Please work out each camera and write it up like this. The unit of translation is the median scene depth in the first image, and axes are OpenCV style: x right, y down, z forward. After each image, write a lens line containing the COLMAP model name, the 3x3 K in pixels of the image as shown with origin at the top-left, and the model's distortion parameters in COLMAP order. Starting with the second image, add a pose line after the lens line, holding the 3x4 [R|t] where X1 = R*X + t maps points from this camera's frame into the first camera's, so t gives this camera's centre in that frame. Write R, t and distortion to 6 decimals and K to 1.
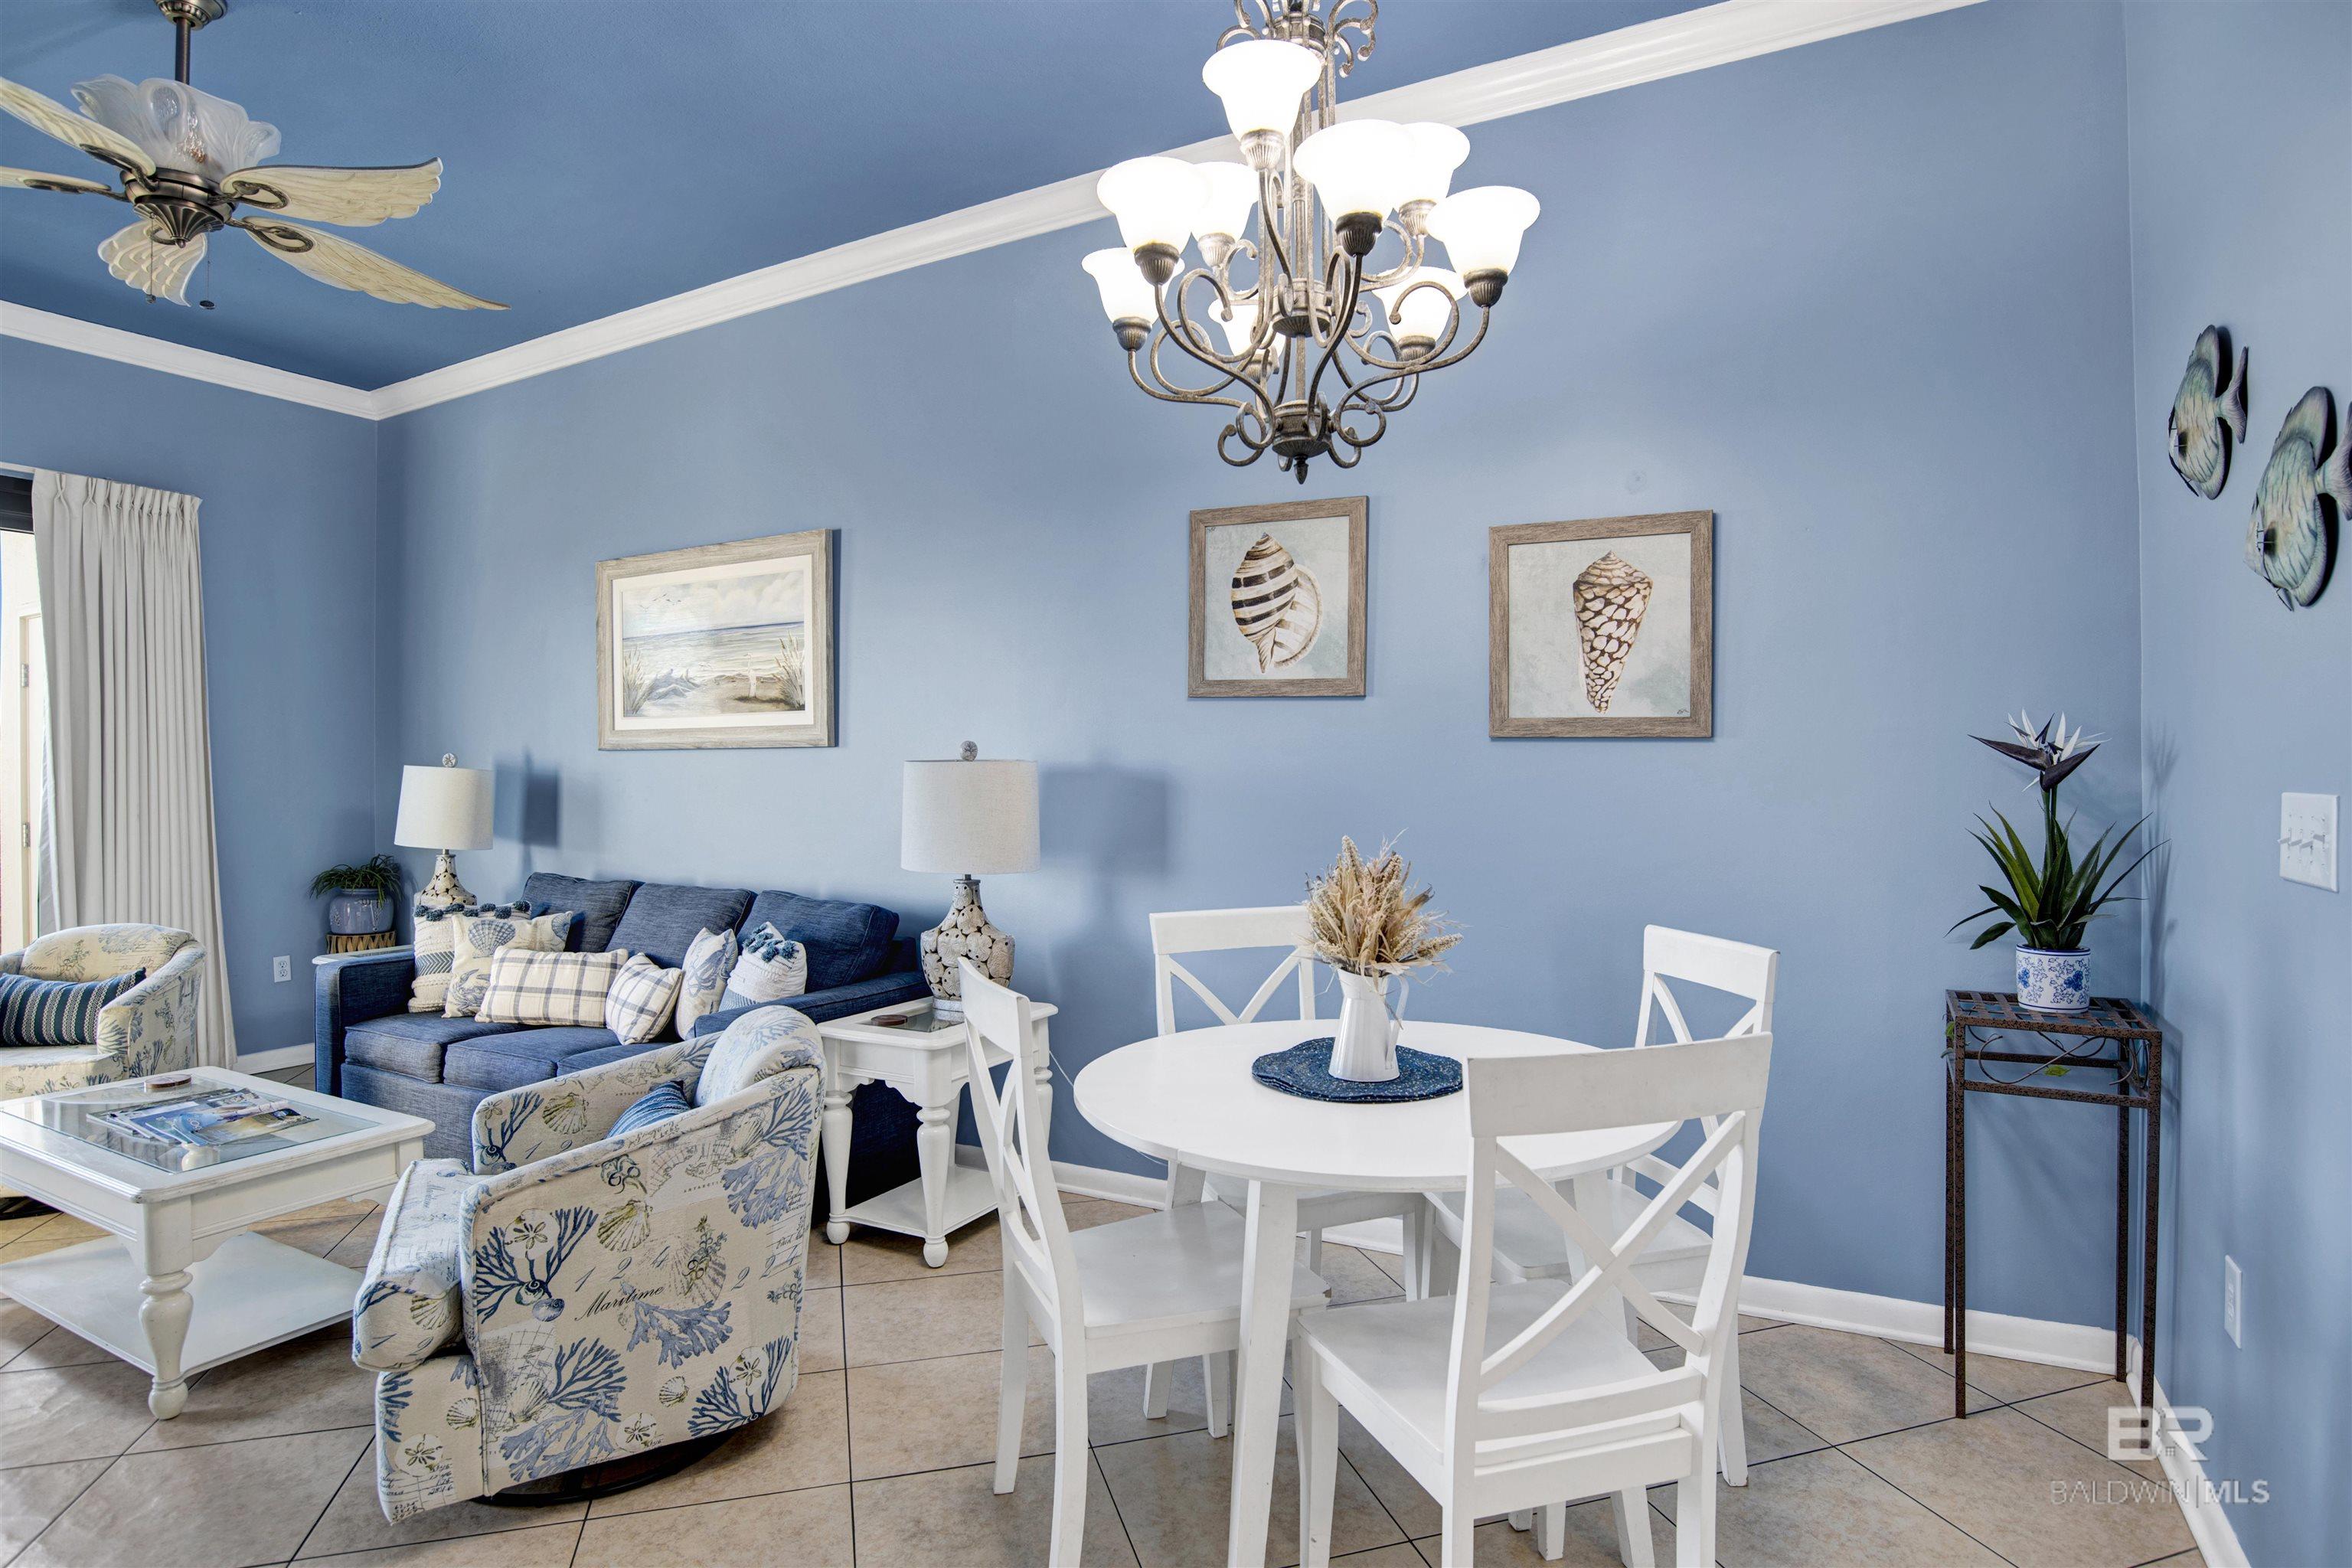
lens RADIAL K [[1238.6, 0, 1184.4], [0, 1238.6, 775.0], [0, 0, 1]] dist [-0.066276, 0.021757]
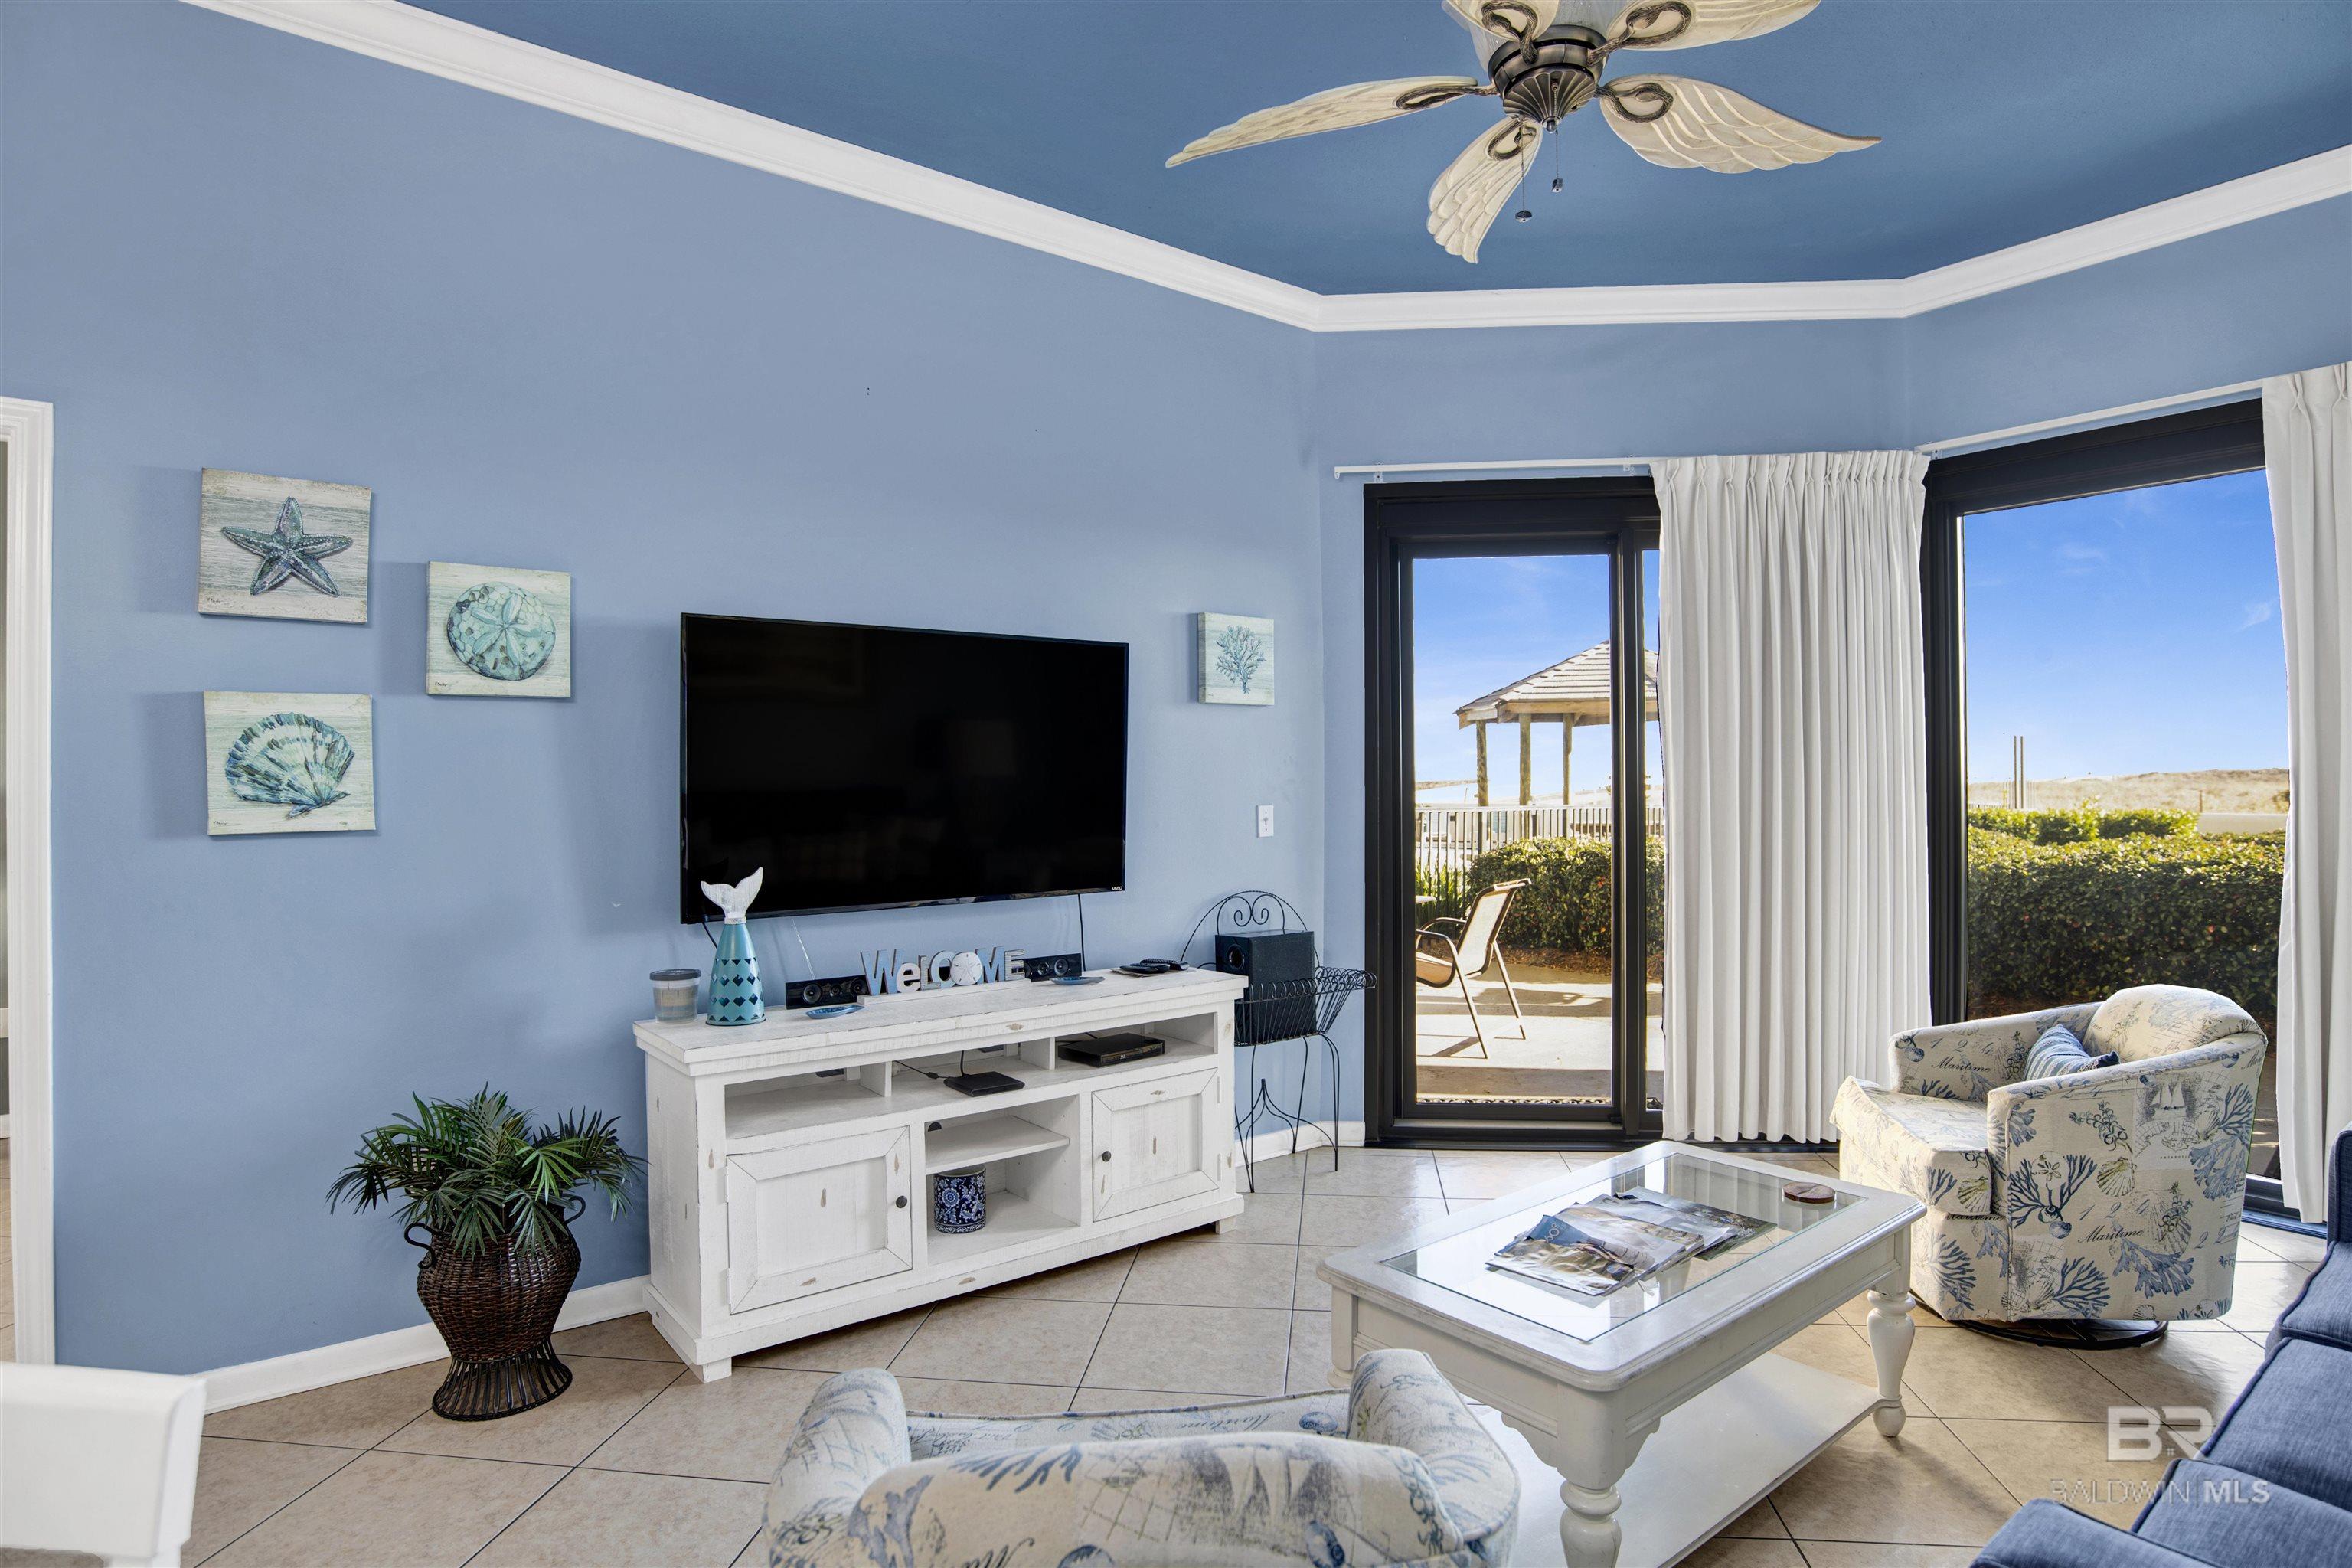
lens RADIAL K [[1238.6, 0, 1221.8], [0, 1238.6, 775.2], [0, 0, 1]] dist [-0.066276, 0.021757]
pose [[-0.398399, -0.000116, -0.917212, -0.016212], [0.006666, 0.999973, -0.003022, -0.012690], [0.917188, -0.007318, -0.398387, 0.875638]]
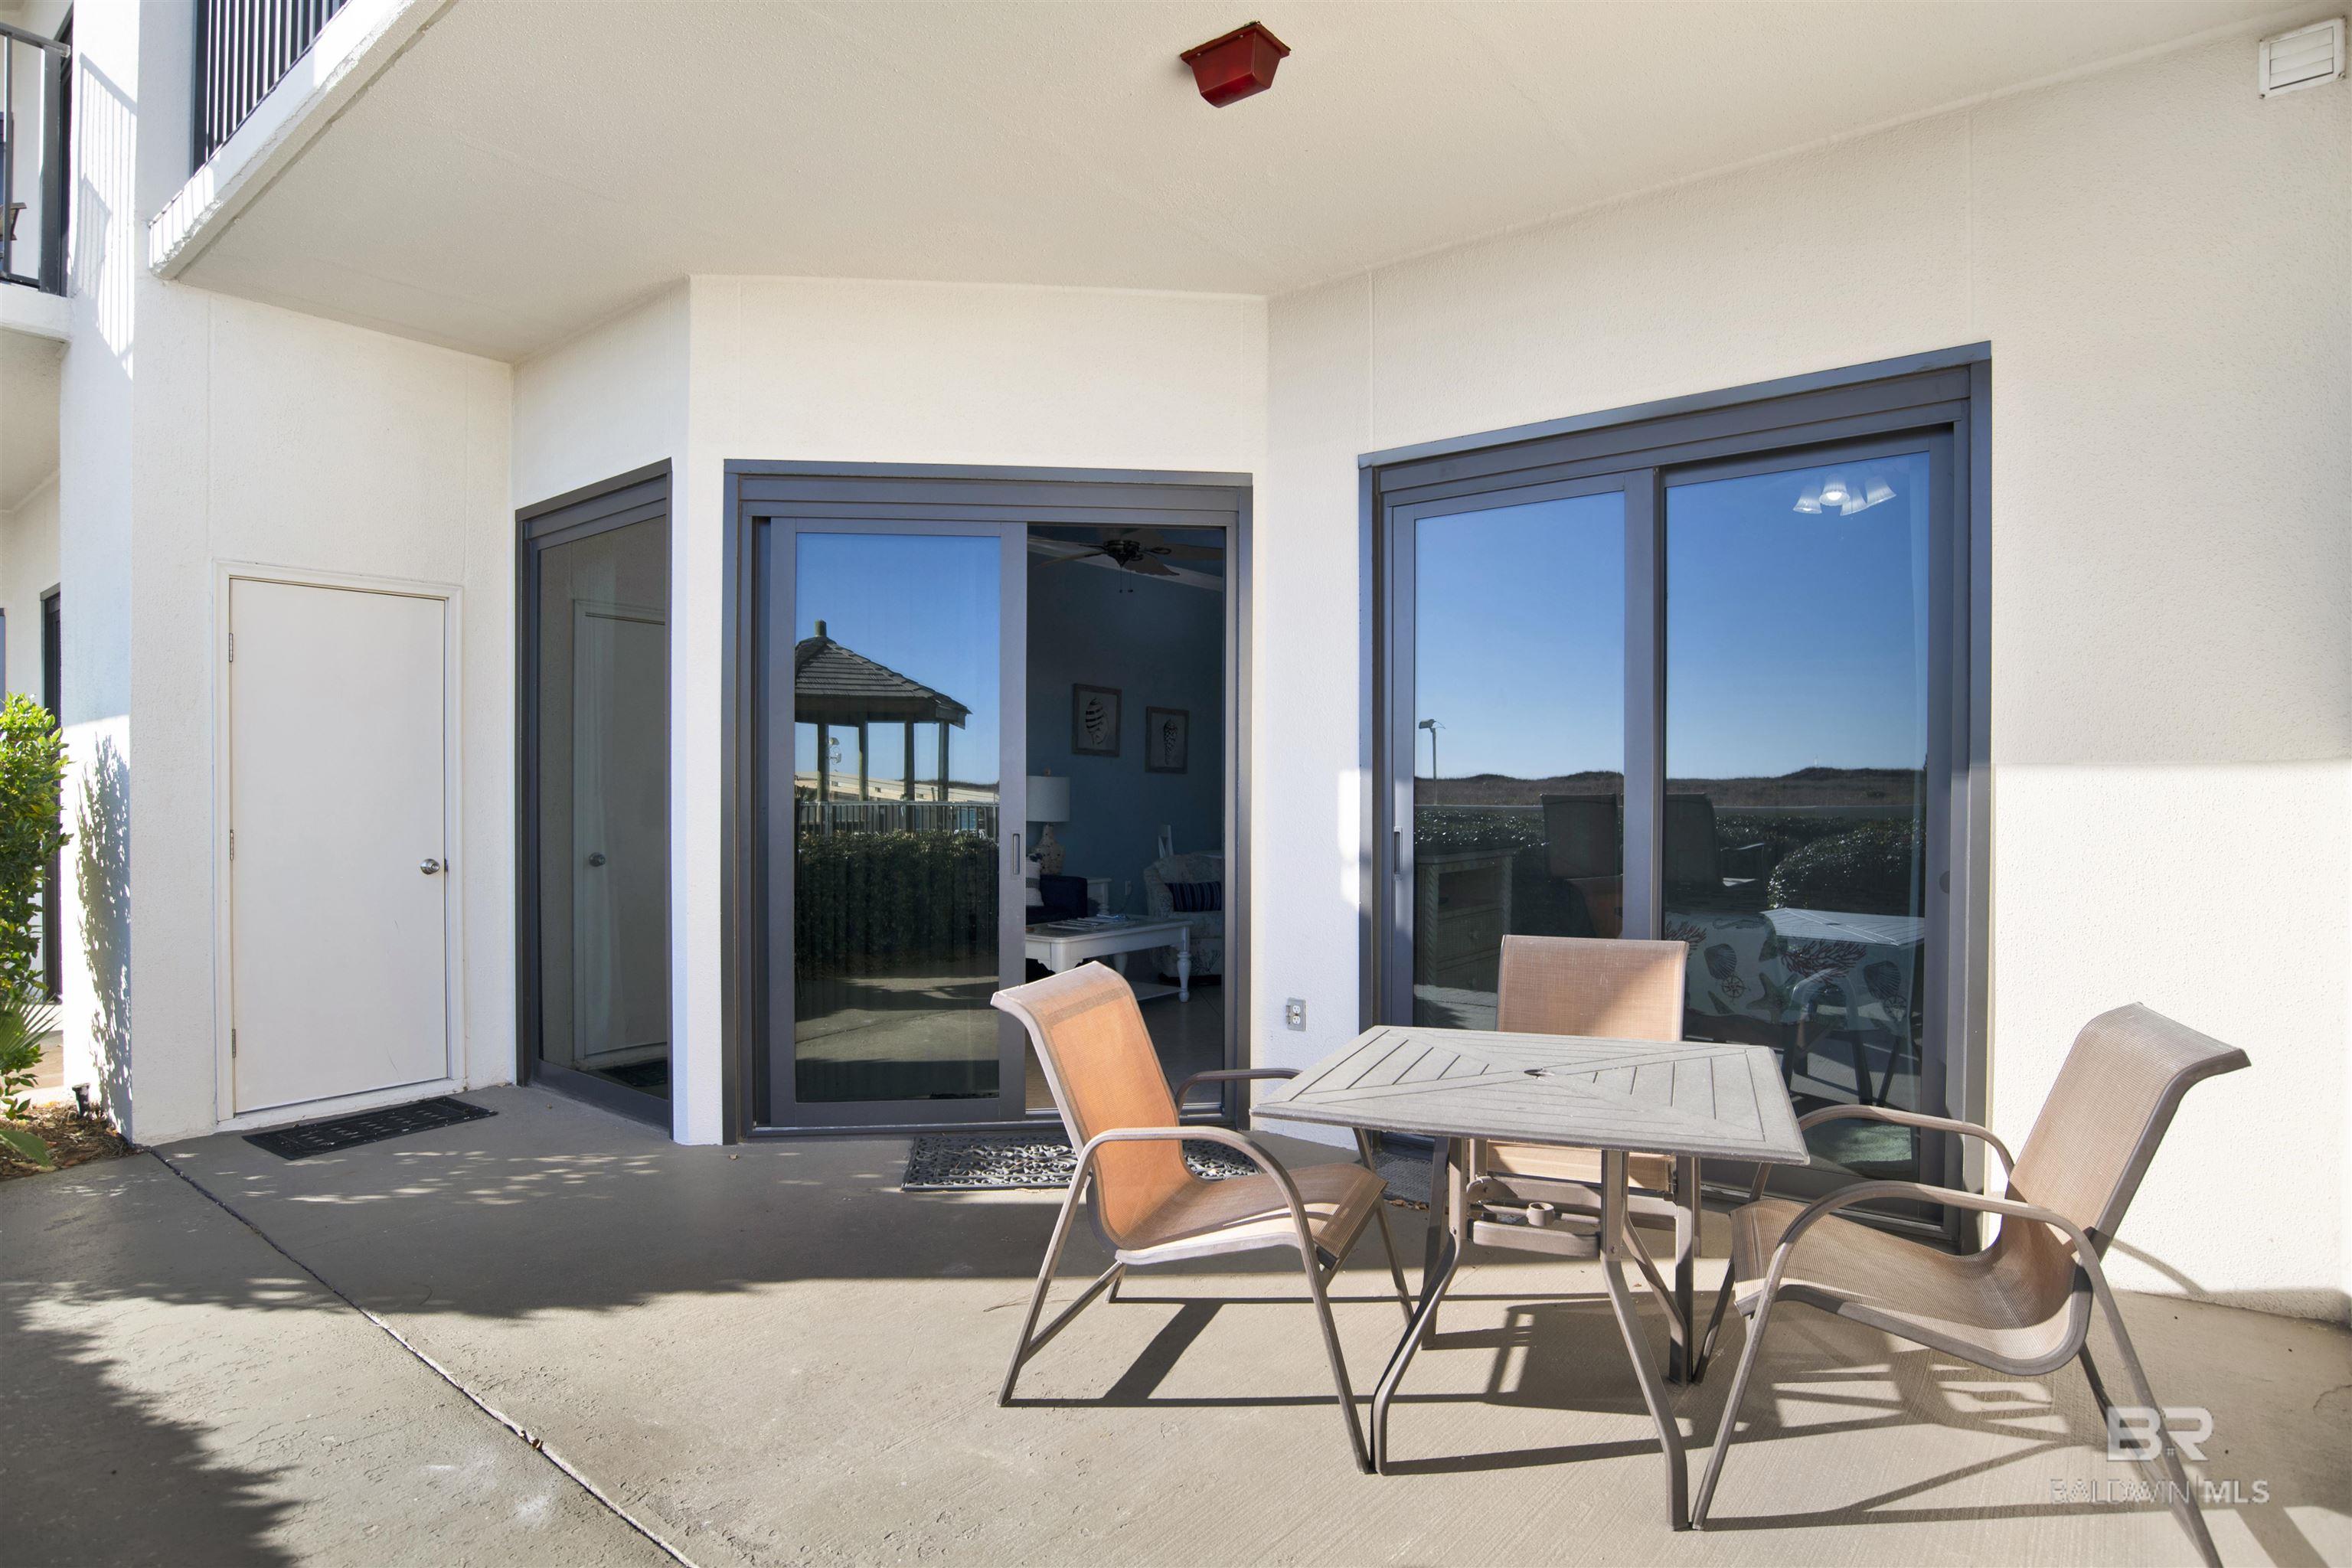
lens RADIAL K [[1238.6, 0, 1184.1], [0, 1238.6, 797.0], [0, 0, 1]] dist [-0.066276, 0.021757]
pose [[0.172859, -0.001749, 0.984945, -2.619195], [-0.000960, 0.999998, 0.001945, 0.025888], [-0.984946, -0.001282, 0.172857, 0.314325]]
